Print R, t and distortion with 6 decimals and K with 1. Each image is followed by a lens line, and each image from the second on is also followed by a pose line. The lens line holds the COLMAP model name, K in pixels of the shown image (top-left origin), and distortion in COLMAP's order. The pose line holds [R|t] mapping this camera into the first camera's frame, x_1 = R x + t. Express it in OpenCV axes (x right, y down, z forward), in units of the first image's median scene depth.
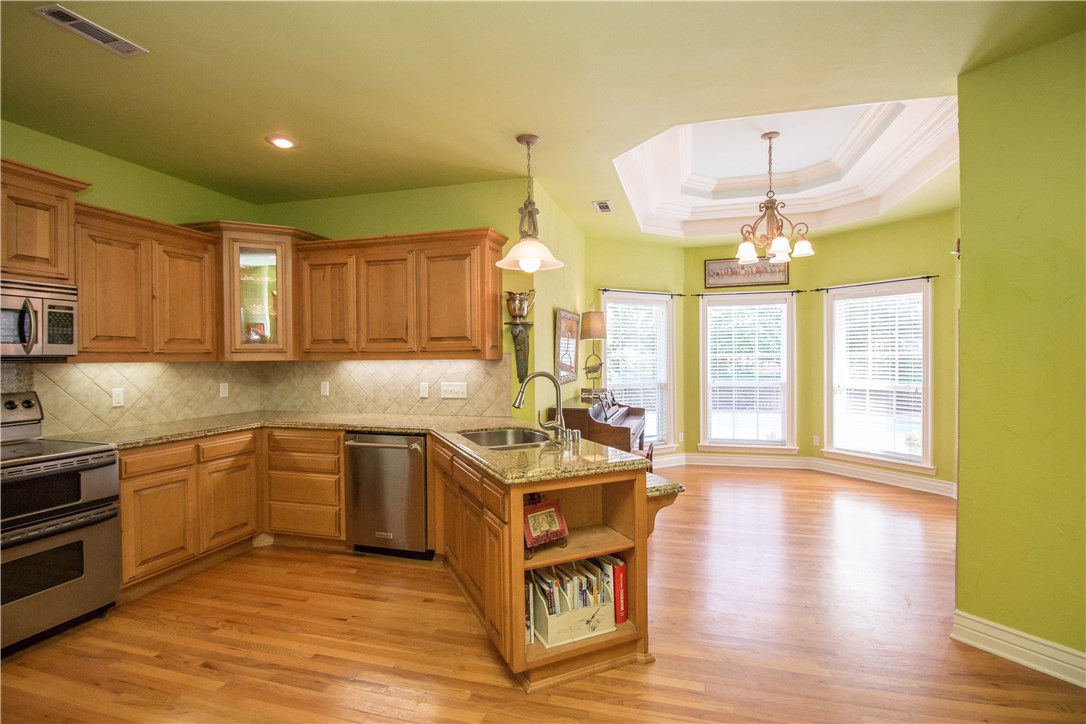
lens RADIAL K [[516.3, 0, 542.0], [0, 516.3, 362.2], [0, 0, 1]] dist [-0.009284, -0.003586]
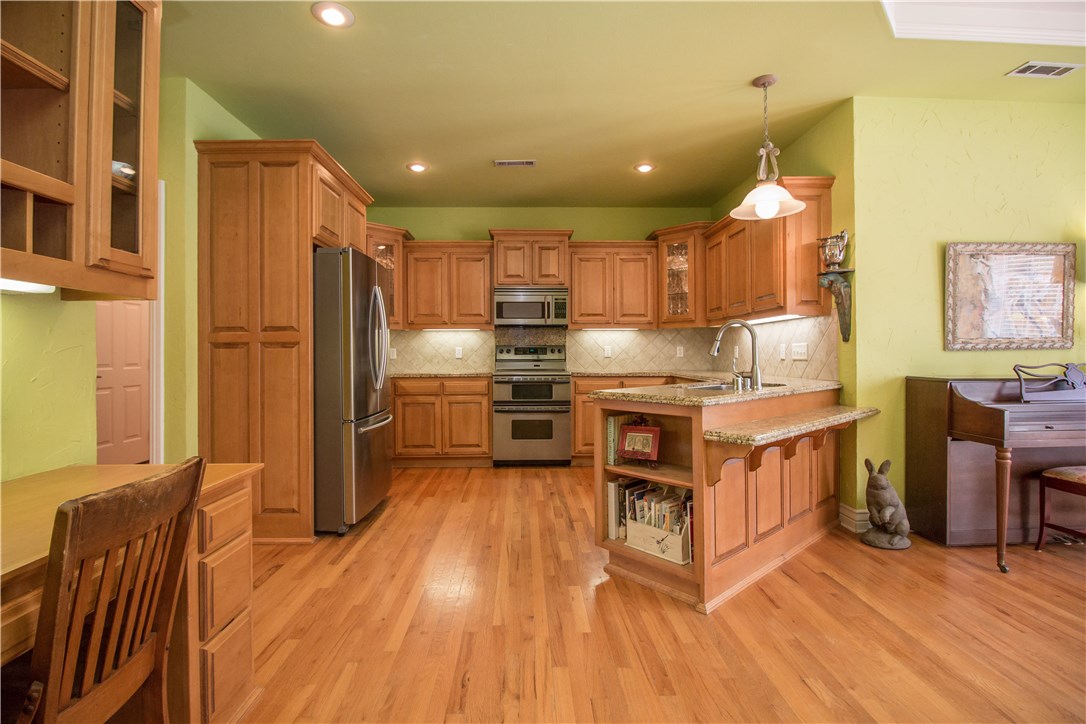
lens RADIAL K [[516.3, 0, 537.5], [0, 516.3, 354.5], [0, 0, 1]] dist [-0.009284, -0.003586]
pose [[0.291042, 0.009152, -0.956666, 0.616646], [-0.014352, 0.999883, 0.005200, 0.063417], [0.956602, 0.012216, 0.291140, 0.256405]]
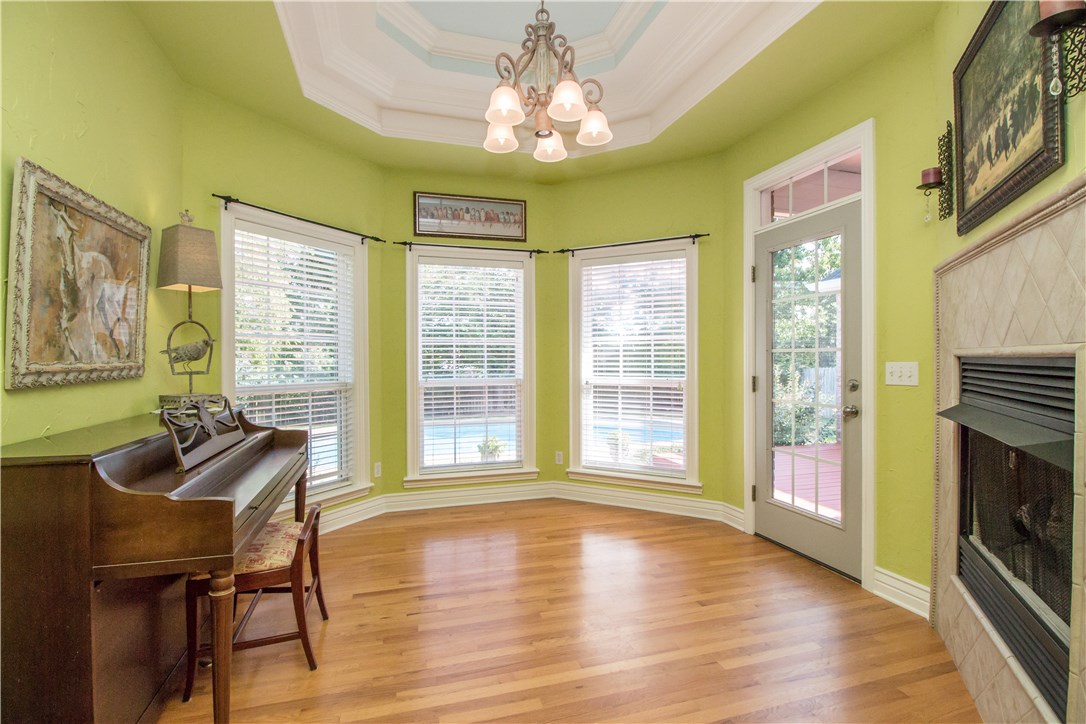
lens RADIAL K [[516.3, 0, 526.4], [0, 516.3, 366.9], [0, 0, 1]] dist [-0.009284, -0.003586]
pose [[0.852525, -0.002482, 0.522680, 0.156846], [0.004490, 0.999987, -0.002575, 0.037908], [-0.522667, 0.004542, 0.852525, 0.597815]]
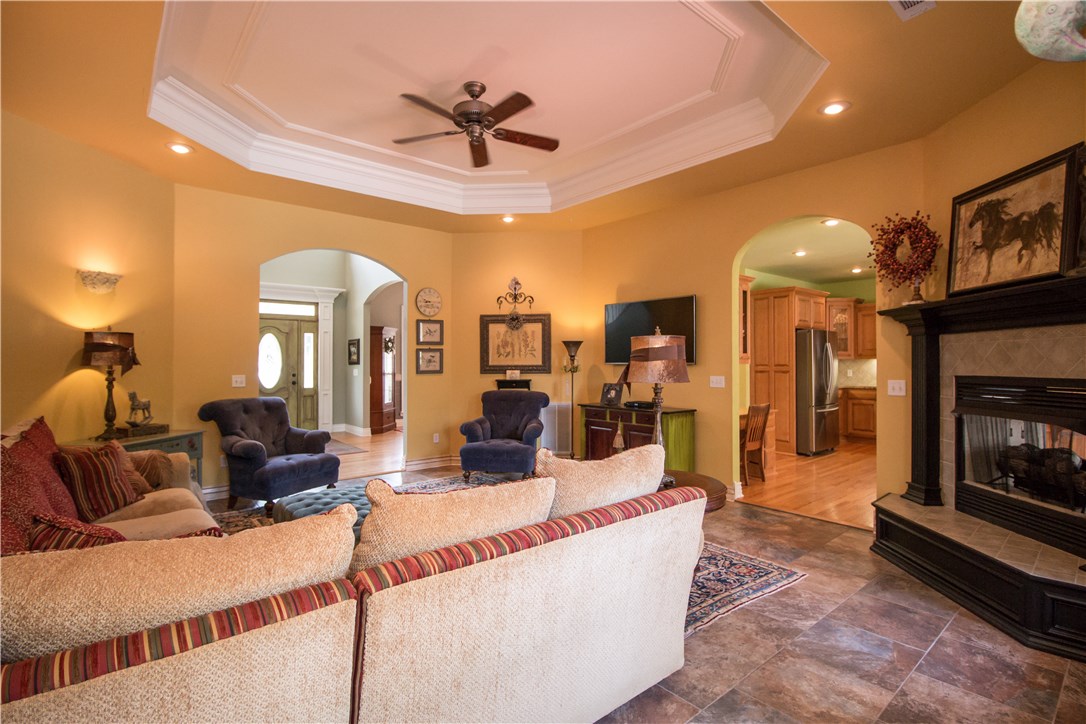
lens RADIAL K [[516.3, 0, 545.3], [0, 516.3, 354.6], [0, 0, 1]] dist [-0.009284, -0.003586]
pose [[-0.556655, -0.001780, -0.830742, 1.814010], [-0.006364, 0.999977, 0.002122, -0.005629], [0.830719, 0.006468, -0.556654, 0.441560]]
